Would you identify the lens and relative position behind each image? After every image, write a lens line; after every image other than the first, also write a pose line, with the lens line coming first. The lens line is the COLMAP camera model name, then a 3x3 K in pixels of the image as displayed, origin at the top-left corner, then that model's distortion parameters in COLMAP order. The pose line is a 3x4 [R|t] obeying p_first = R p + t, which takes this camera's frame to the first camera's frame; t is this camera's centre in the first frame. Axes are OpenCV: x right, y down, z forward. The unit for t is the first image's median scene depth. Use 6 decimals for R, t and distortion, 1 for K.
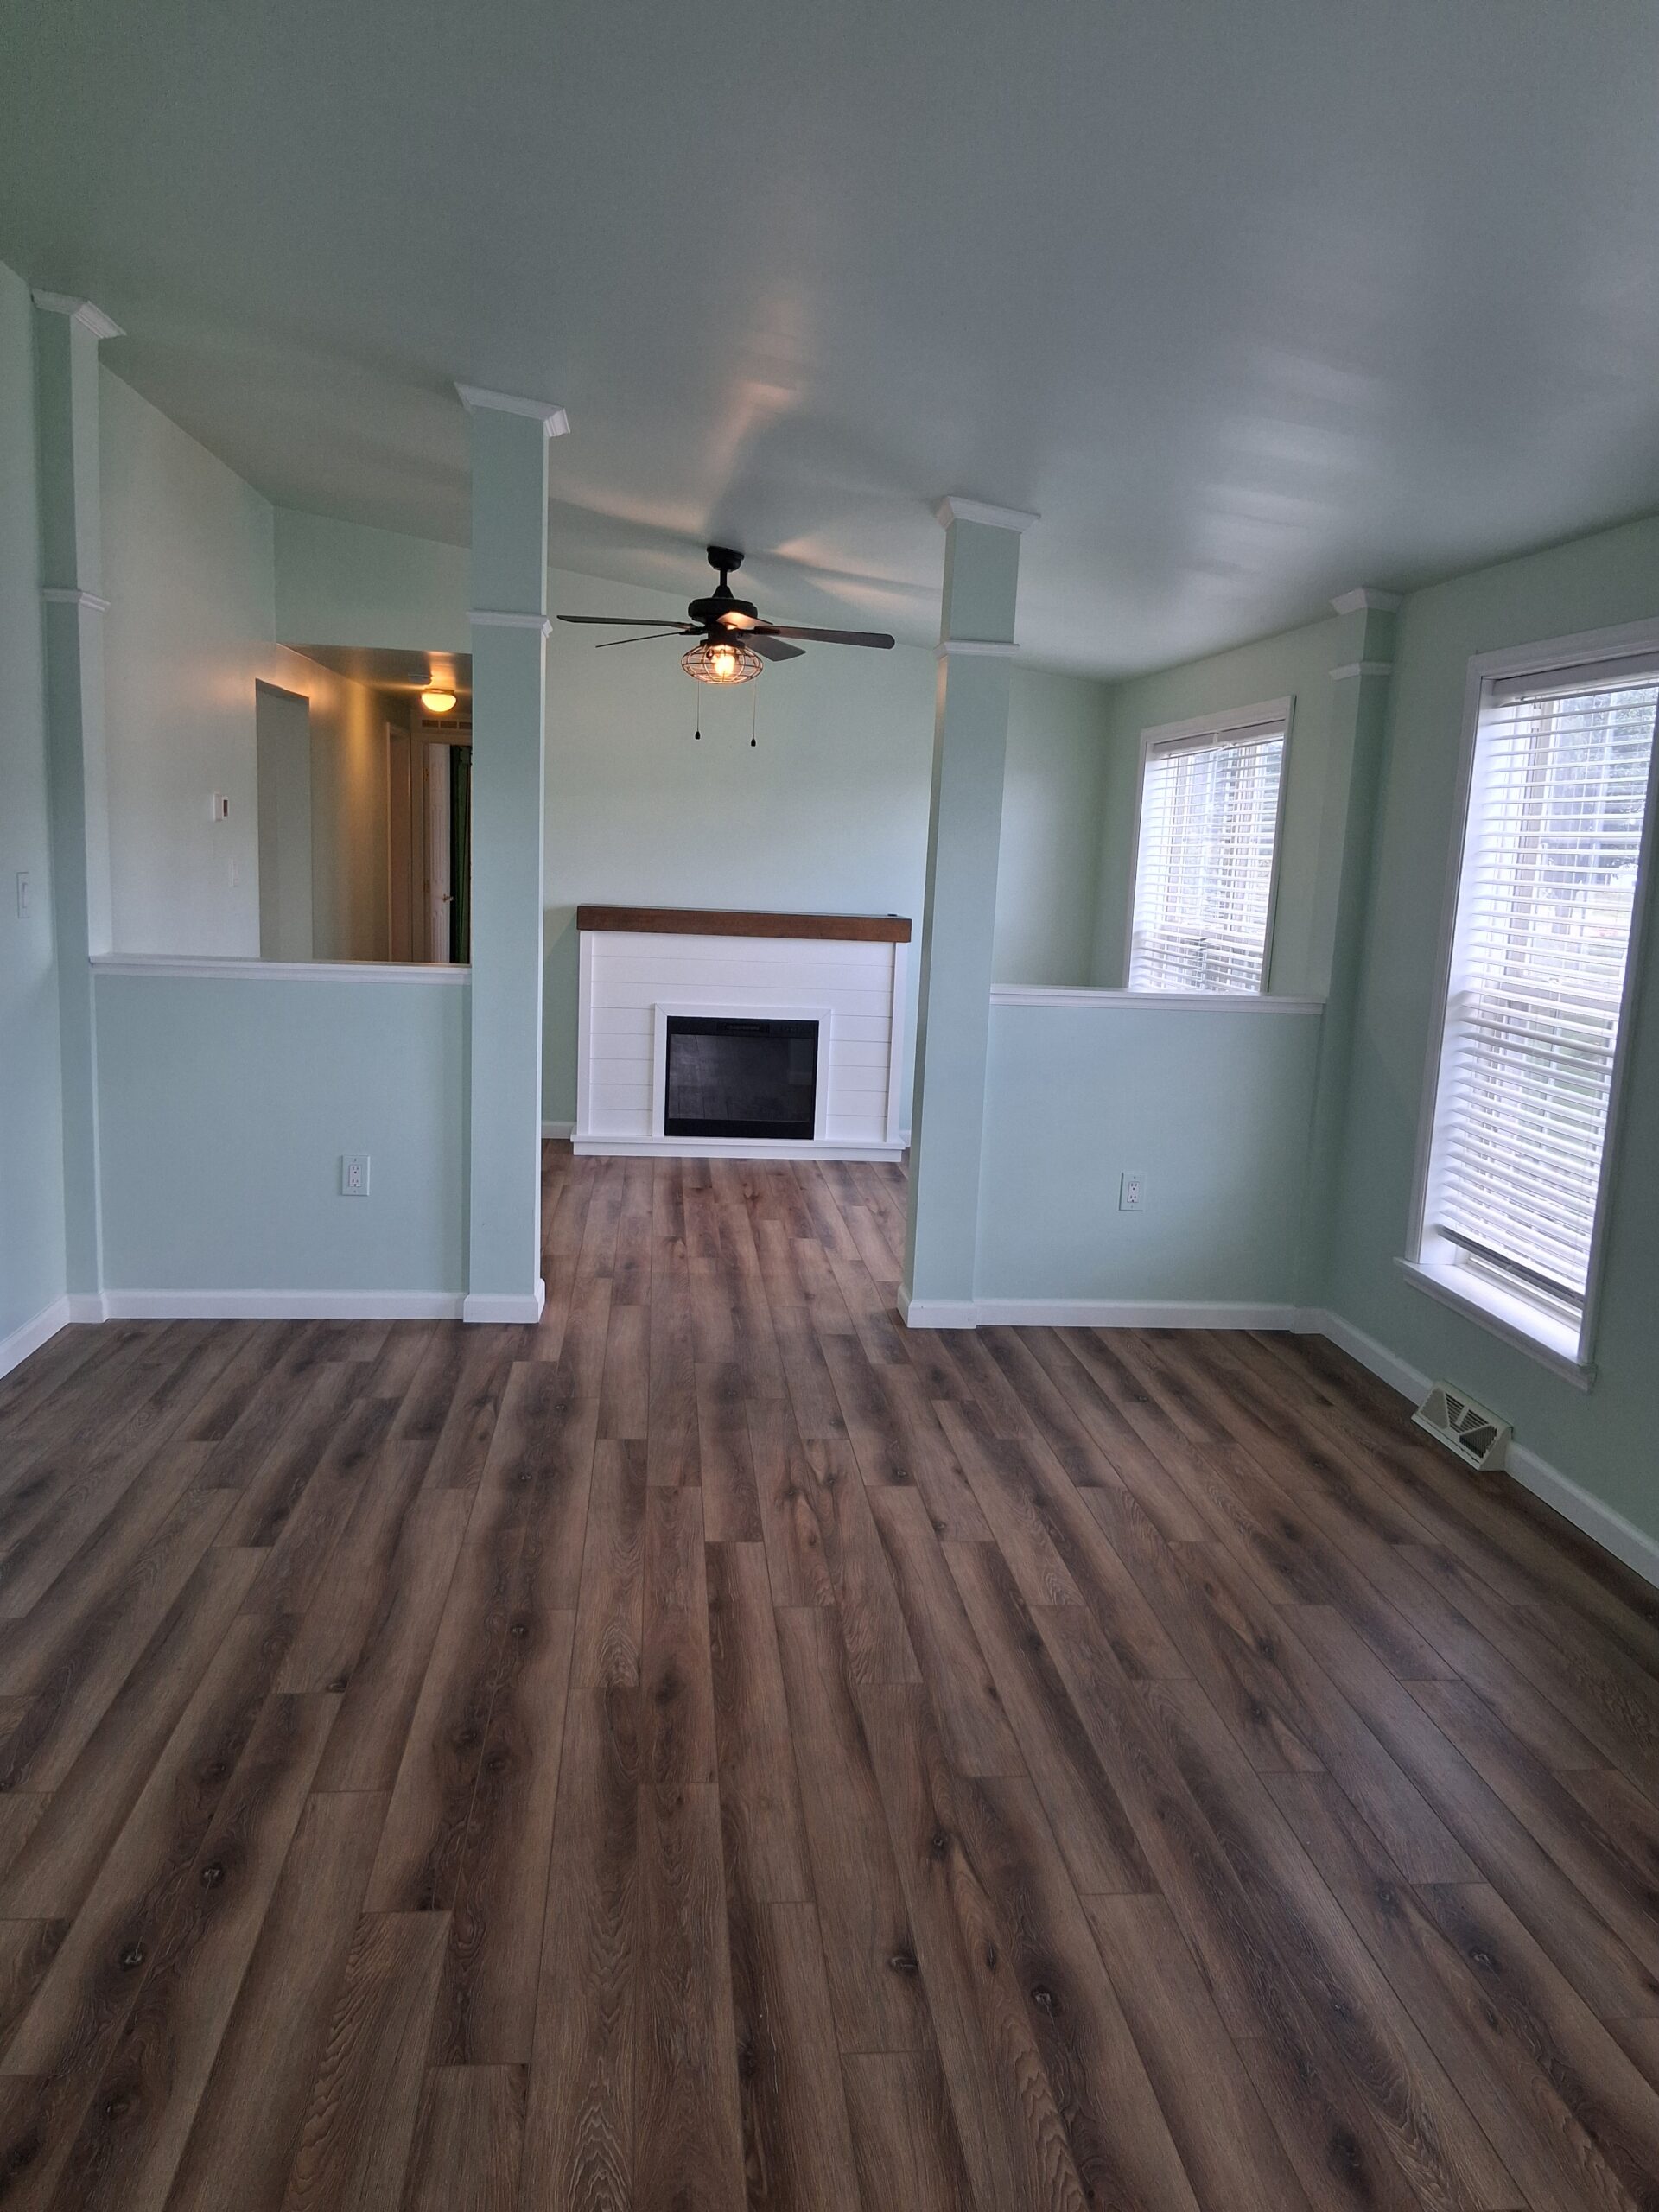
lens RADIAL K [[1670.1, 0, 822.2], [0, 1670.1, 1115.7], [0, 0, 1]] dist [0.006897, -0.003336]
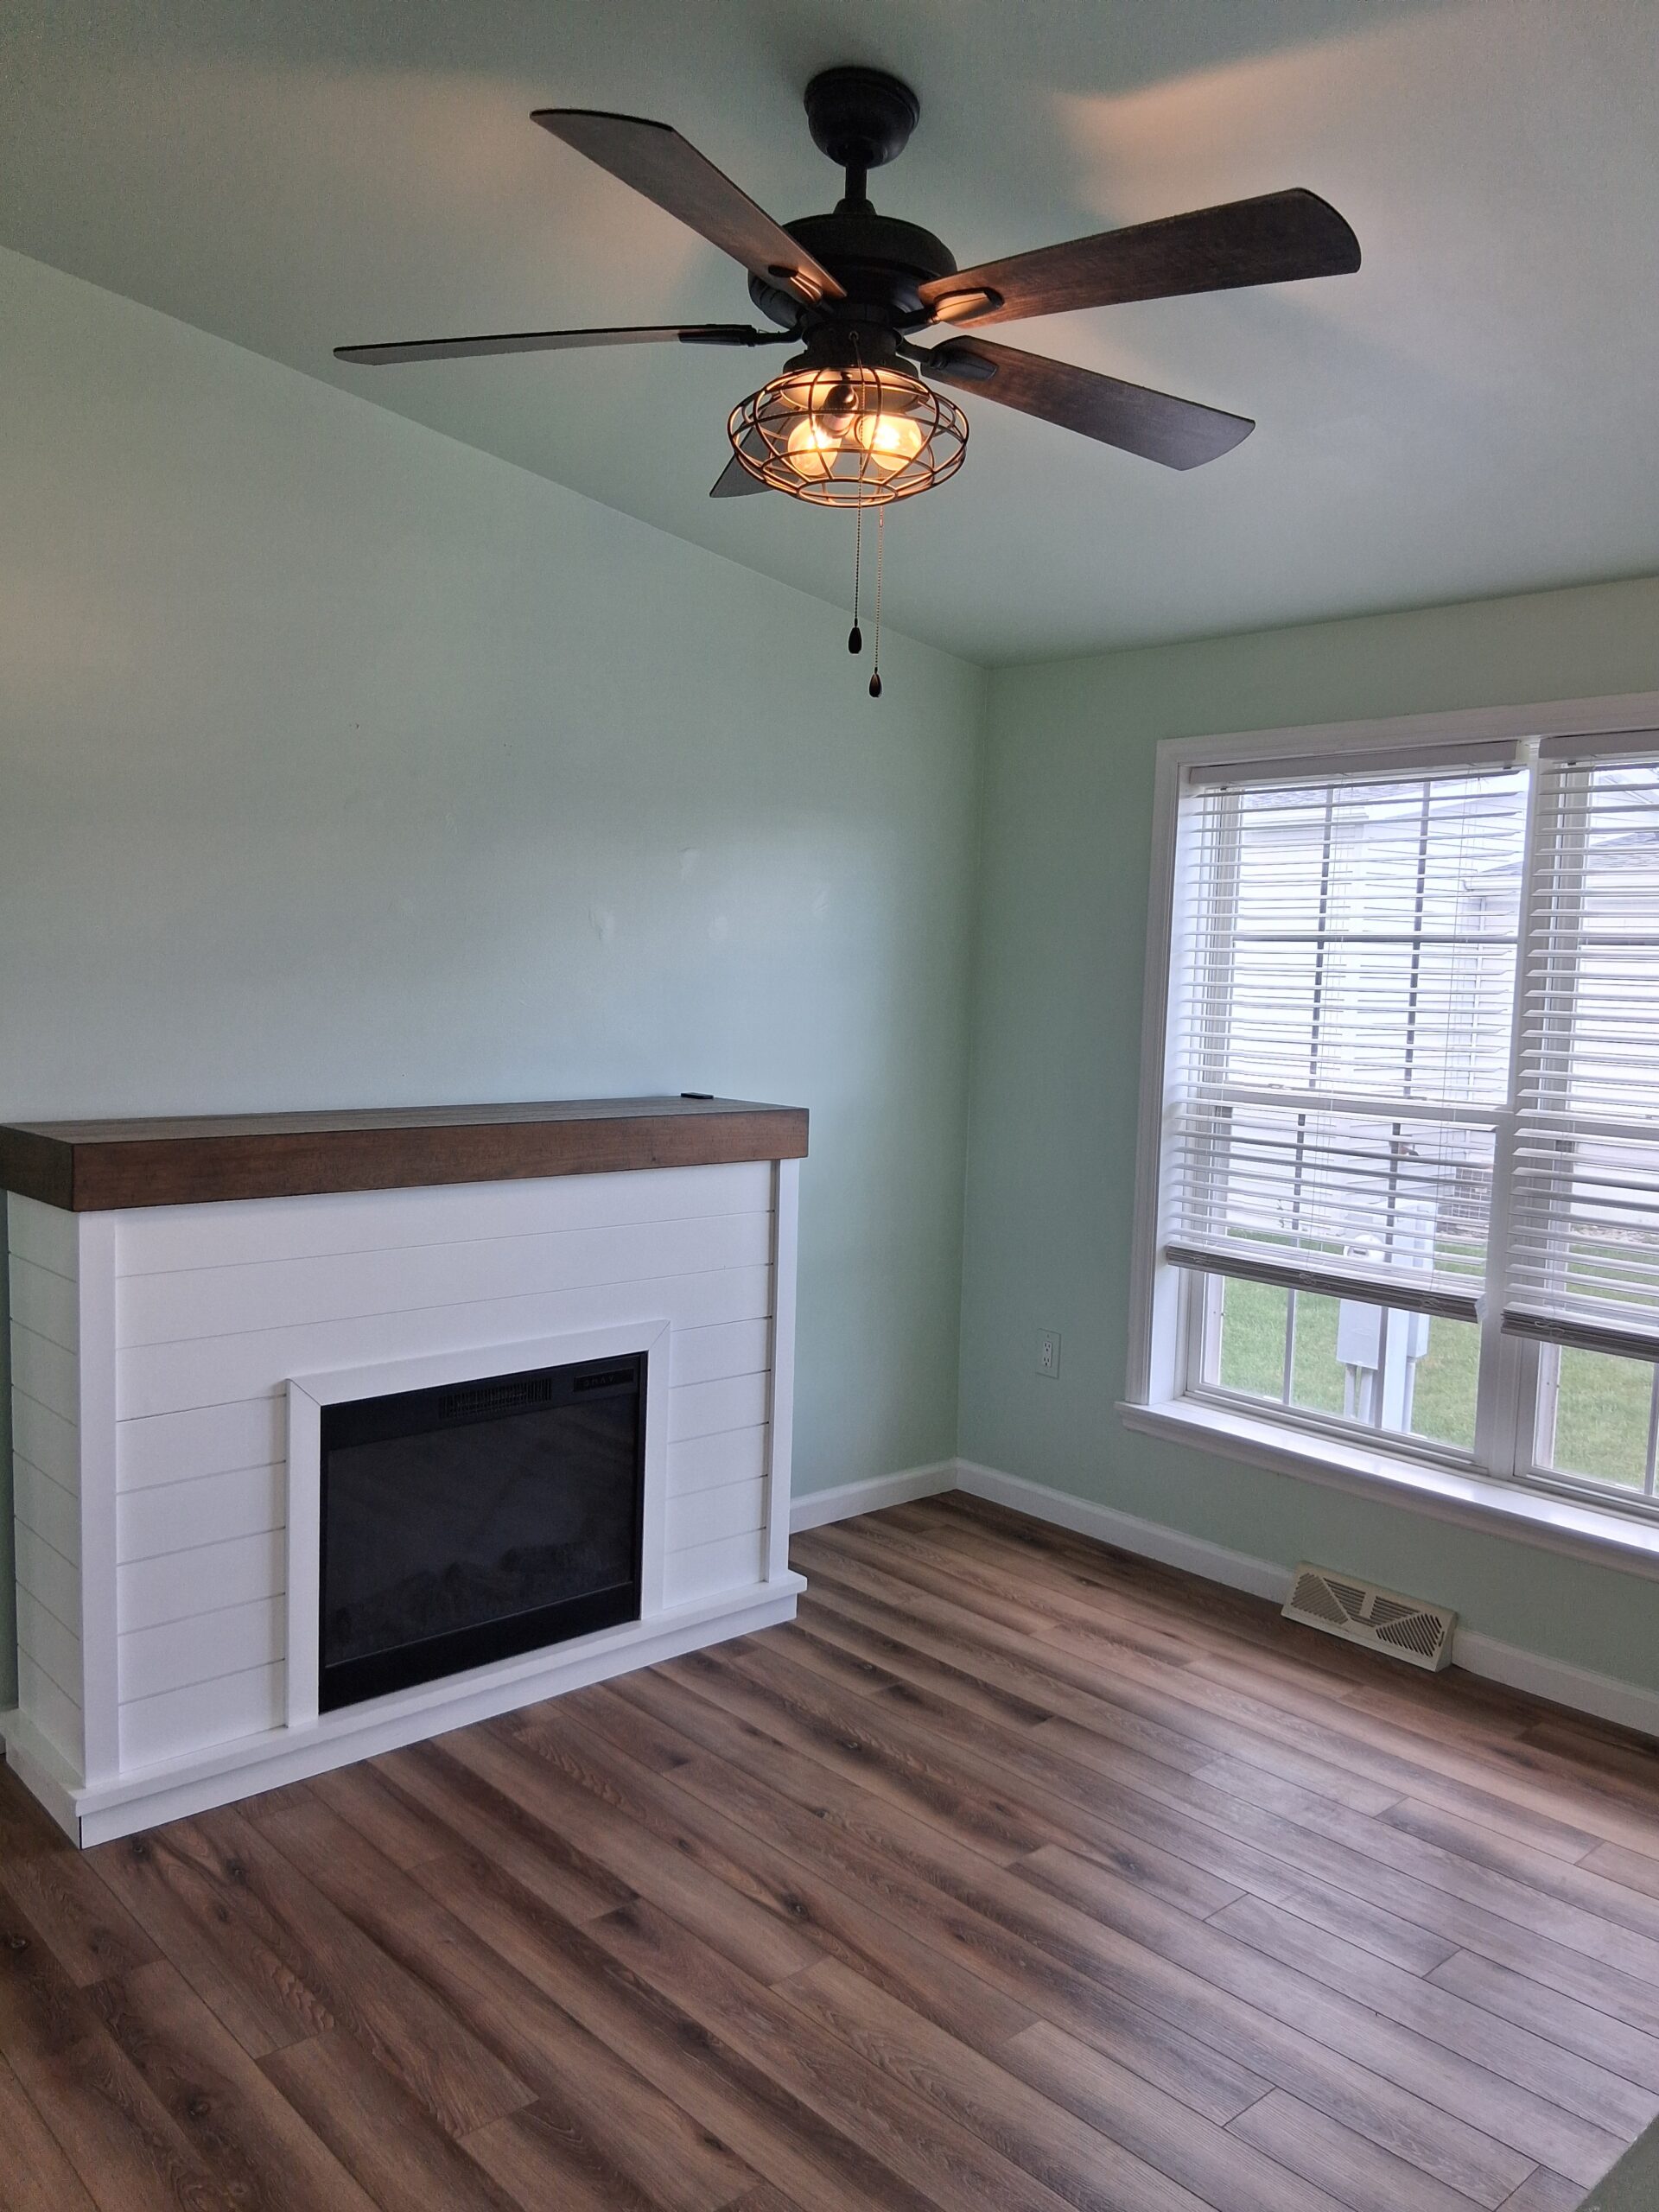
lens RADIAL K [[1670.1, 0, 847.6], [0, 1670.1, 1093.6], [0, 0, 1]] dist [0.006897, -0.003336]
pose [[0.782598, -0.067859, 0.618818, -0.230568], [0.103279, 0.994419, -0.021567, -0.110391], [-0.613900, 0.080789, 0.785239, 0.618054]]
